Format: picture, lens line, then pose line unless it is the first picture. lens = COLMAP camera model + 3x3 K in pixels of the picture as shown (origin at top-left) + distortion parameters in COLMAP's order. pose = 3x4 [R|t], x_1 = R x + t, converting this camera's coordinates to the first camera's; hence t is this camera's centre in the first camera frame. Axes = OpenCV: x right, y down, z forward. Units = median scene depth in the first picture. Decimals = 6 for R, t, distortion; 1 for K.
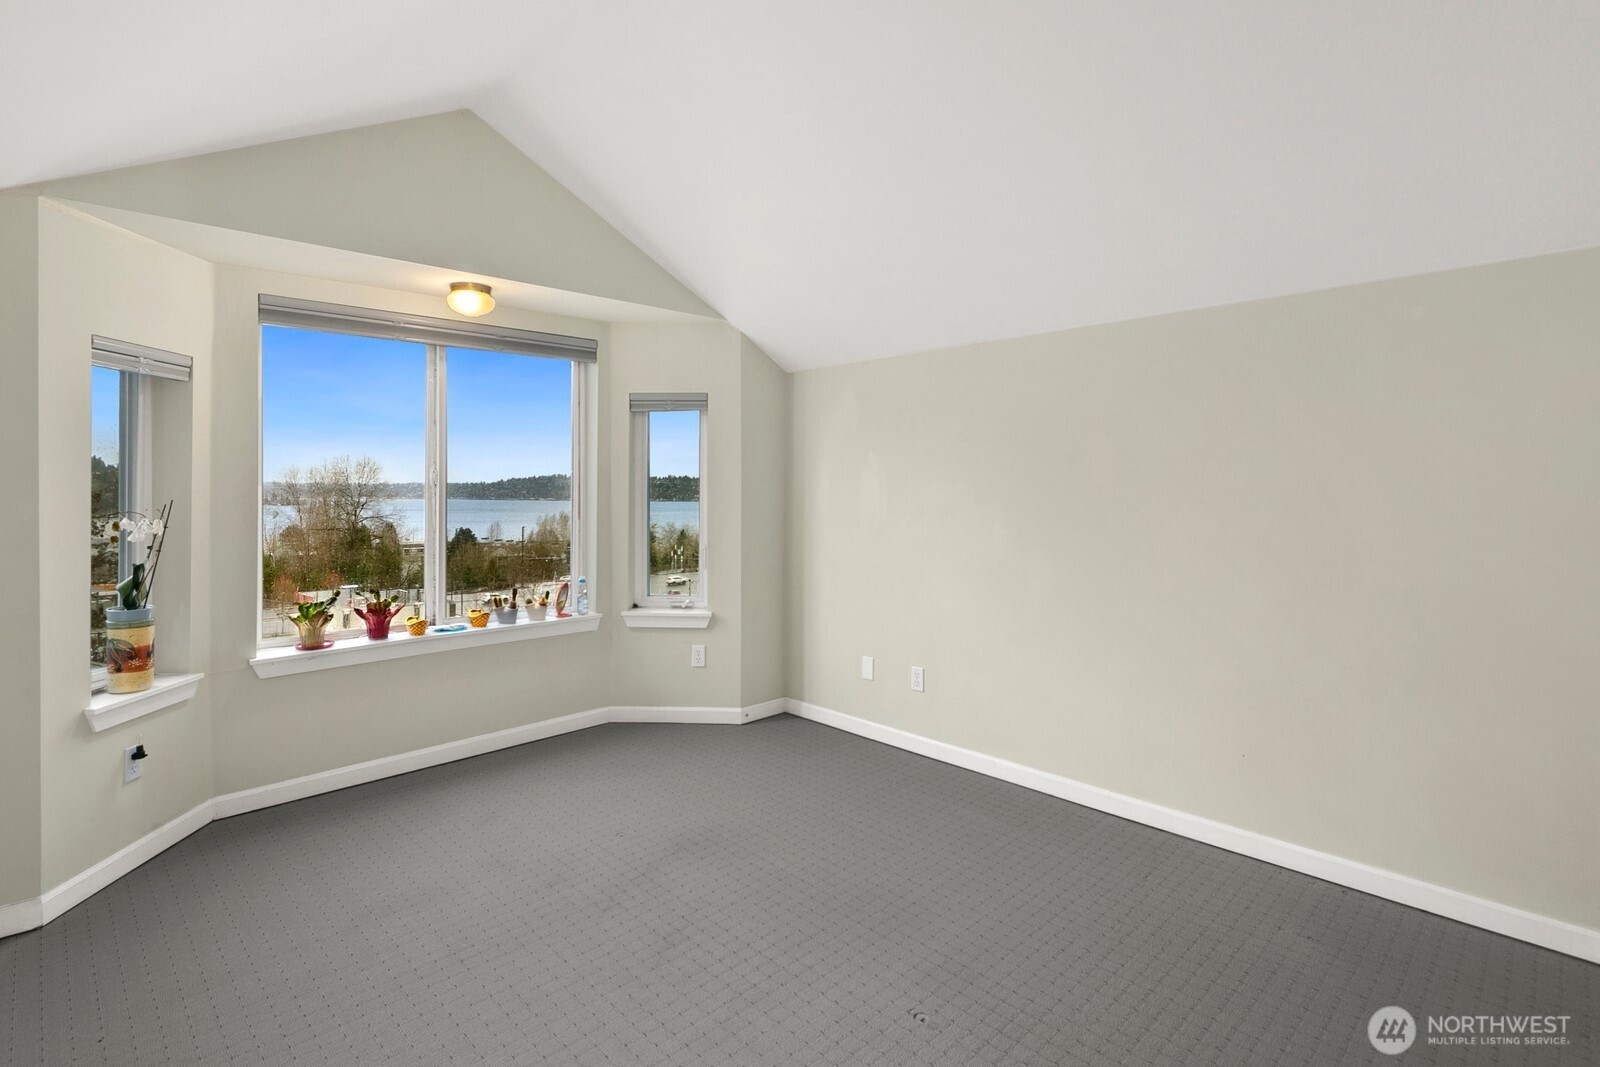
lens RADIAL K [[775.9, 0, 803.1], [0, 775.9, 502.2], [0, 0, 1]] dist [0.000370, -0.000504]
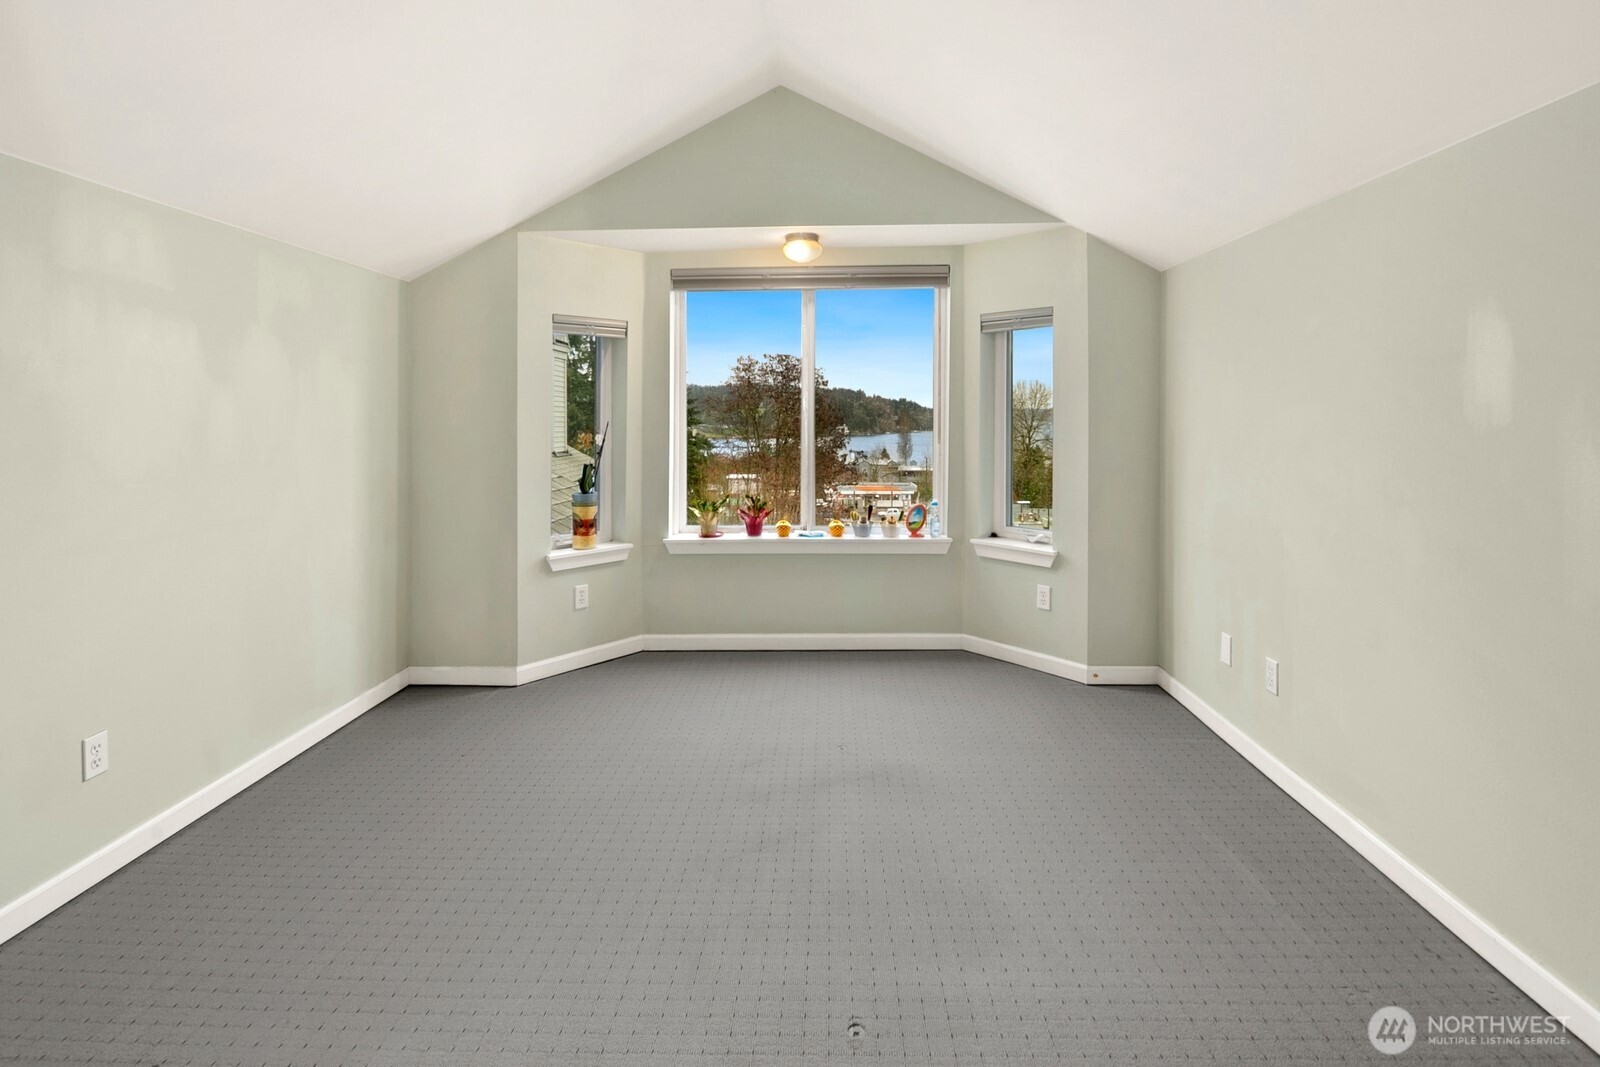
lens RADIAL K [[781.9, 0, 795.5], [0, 781.9, 418.1], [0, 0, 1]] dist [-0.001991, -0.000454]
pose [[0.696985, 0.003648, -0.717077, 0.337472], [-0.011225, 0.999920, -0.005824, -0.002854], [0.716998, 0.012108, 0.696970, 0.162688]]
